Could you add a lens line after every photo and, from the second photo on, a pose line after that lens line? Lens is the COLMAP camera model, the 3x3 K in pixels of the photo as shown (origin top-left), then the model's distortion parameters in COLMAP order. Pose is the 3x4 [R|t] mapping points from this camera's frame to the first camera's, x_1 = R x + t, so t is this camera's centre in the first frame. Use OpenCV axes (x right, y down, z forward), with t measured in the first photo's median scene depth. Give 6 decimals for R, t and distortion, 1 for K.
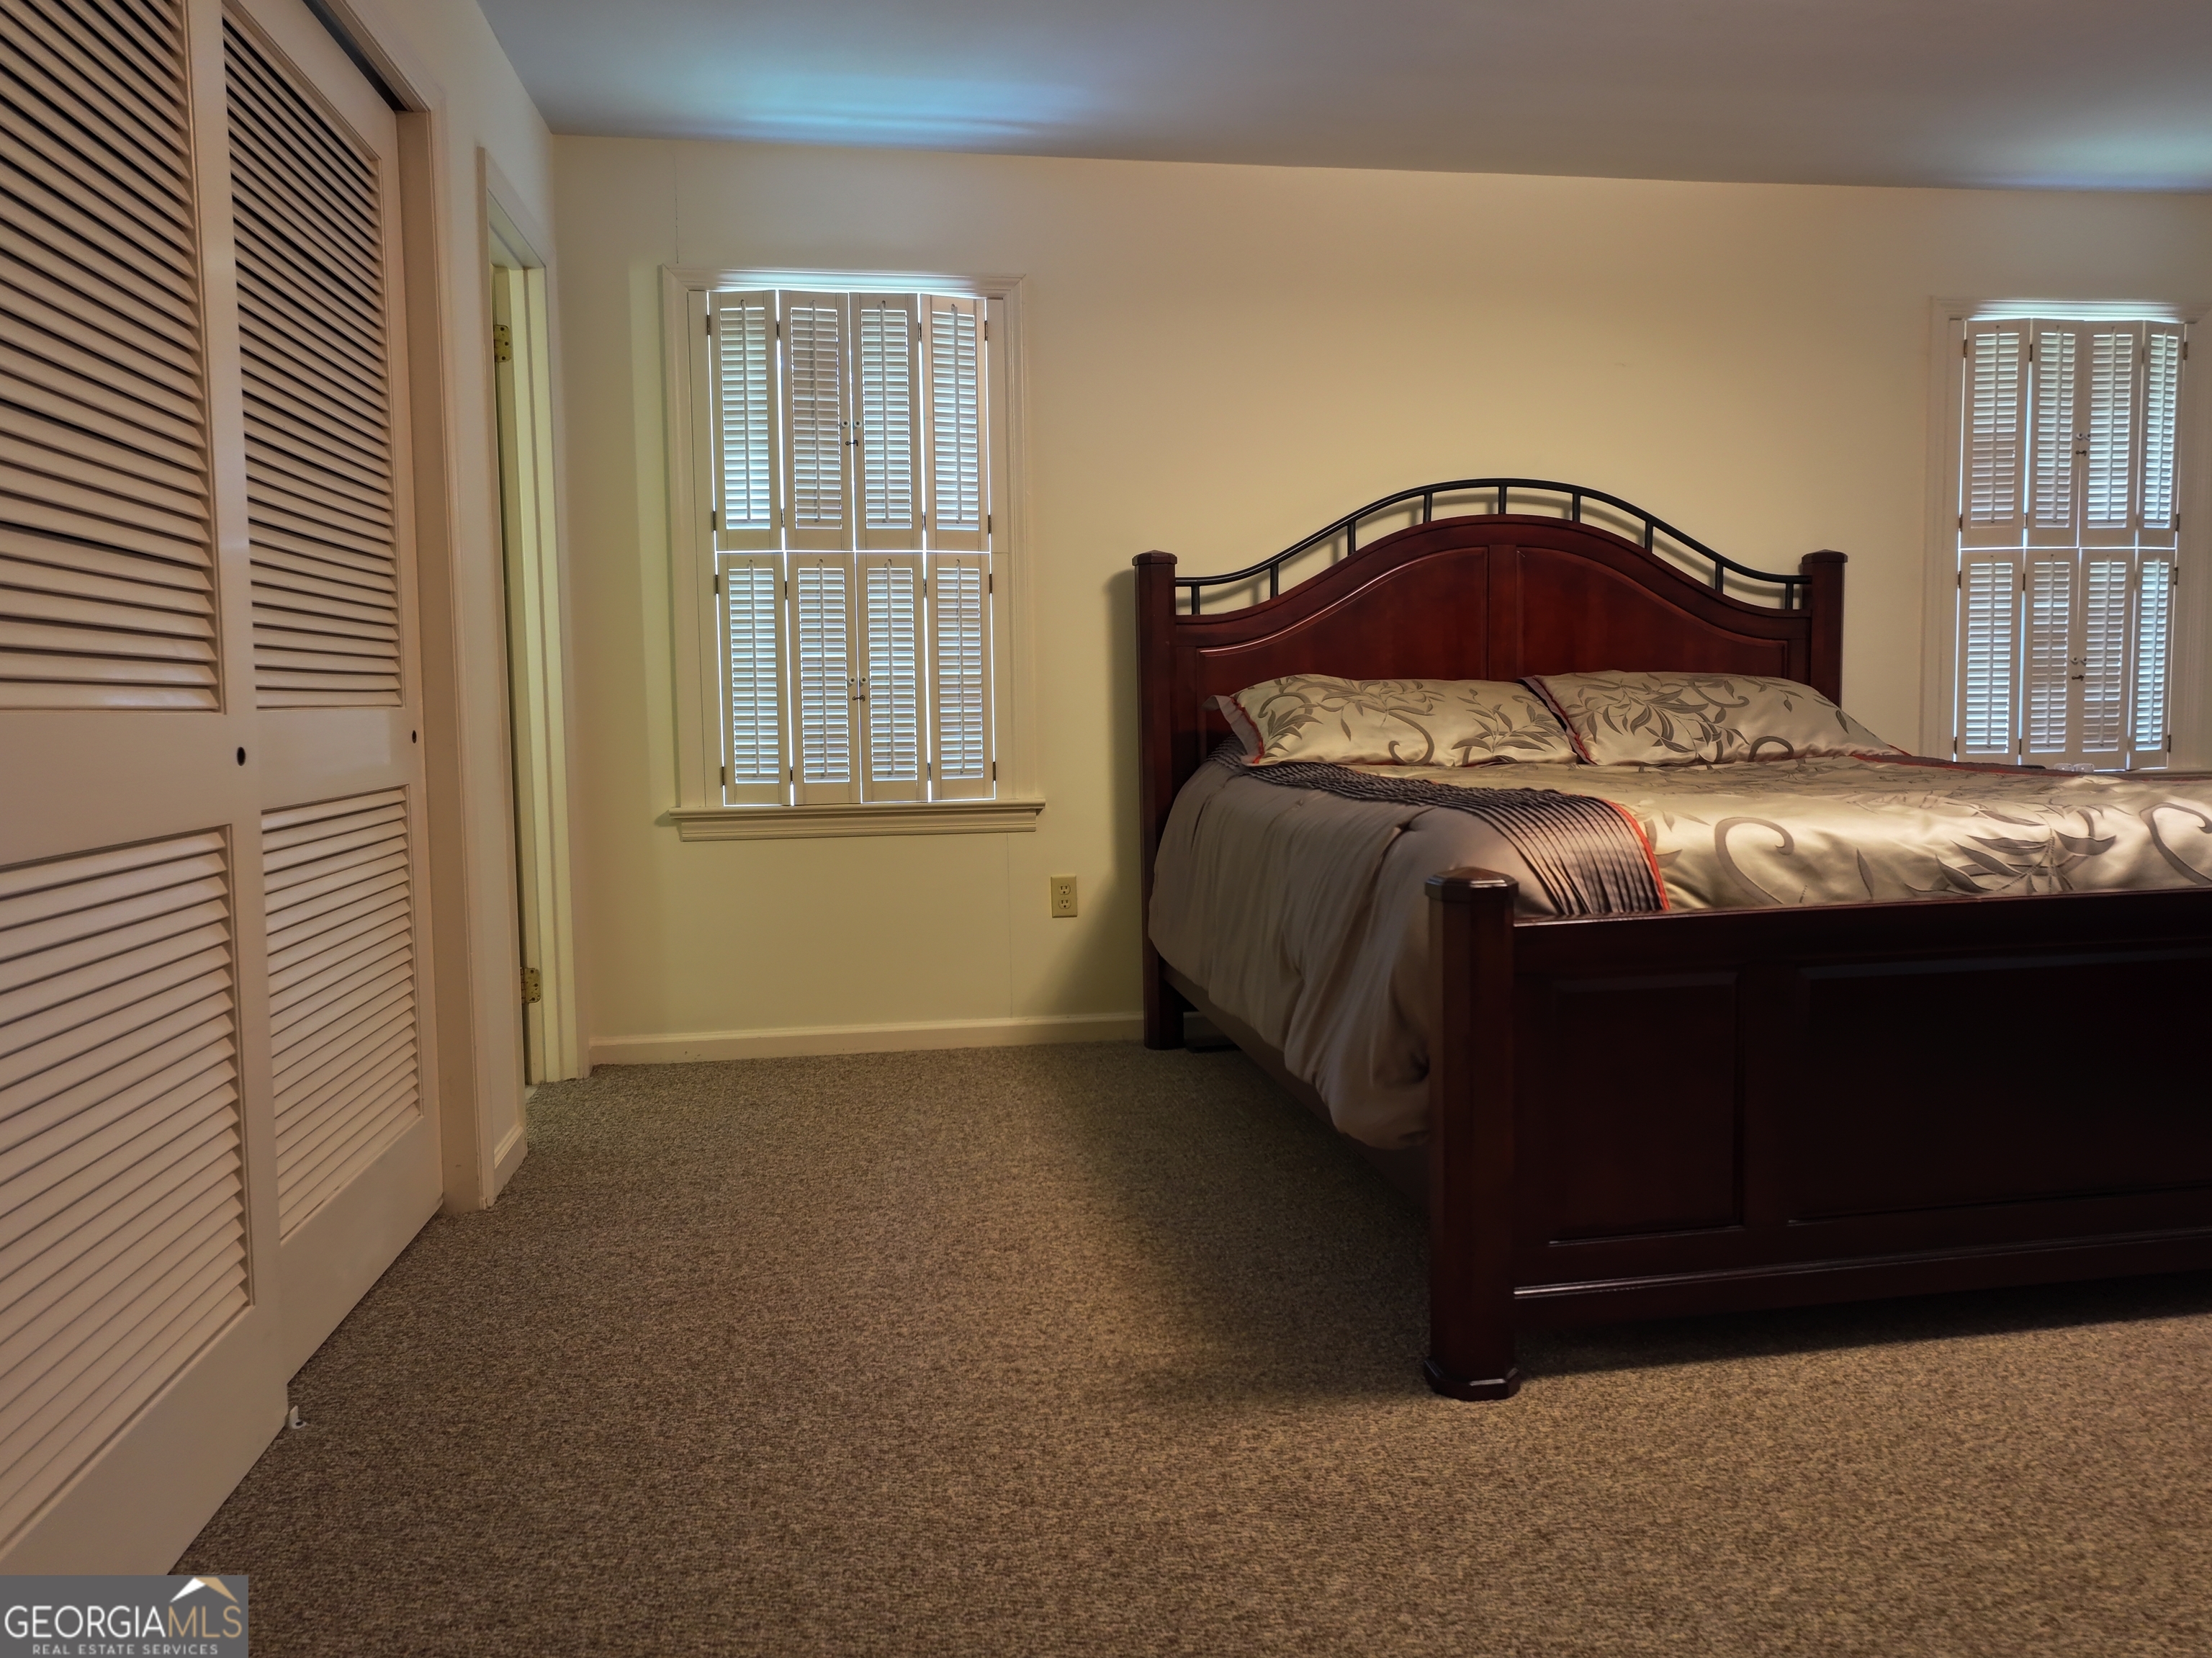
lens RADIAL K [[1556.7, 0, 1111.5], [0, 1556.7, 833.5], [0, 0, 1]] dist [-0.003901, 0.020002]
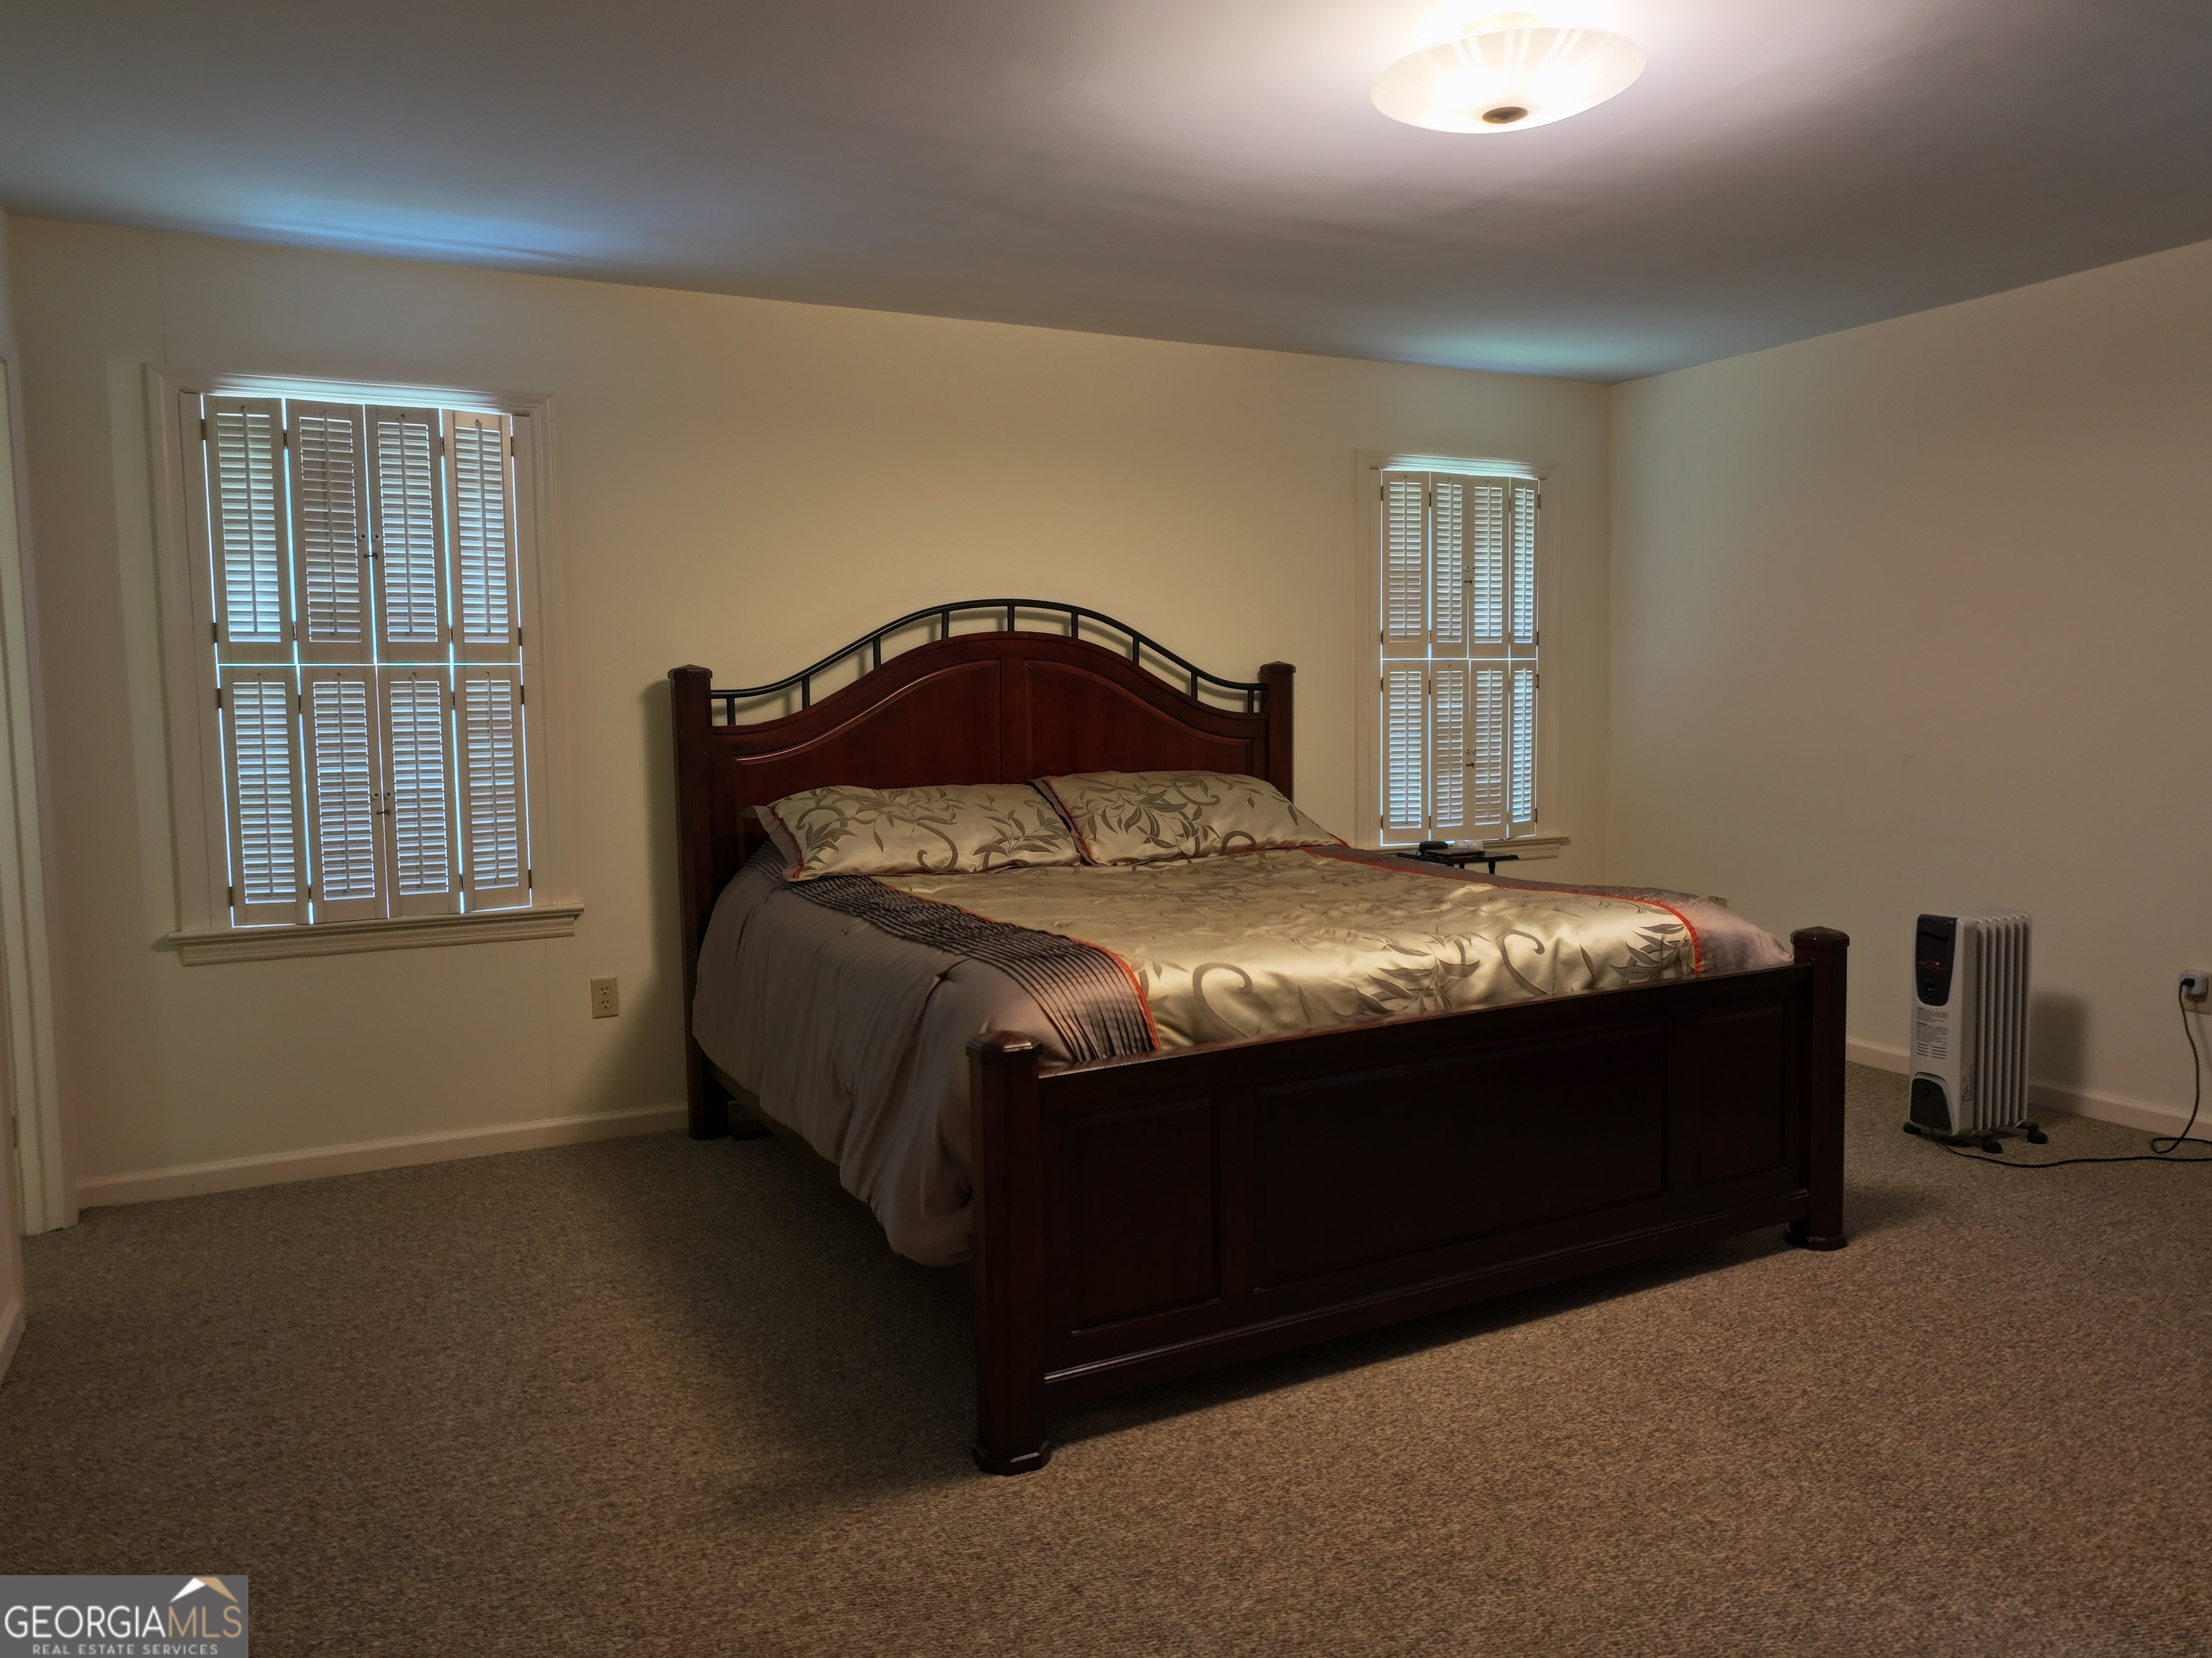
lens RADIAL K [[1556.7, 0, 1112.1], [0, 1556.7, 840.6], [0, 0, 1]] dist [-0.003901, 0.020002]
pose [[0.950704, -0.022654, 0.309271, -0.033811], [0.020848, 0.999741, 0.009145, -0.080335], [-0.309398, -0.002247, 0.950930, -0.098611]]
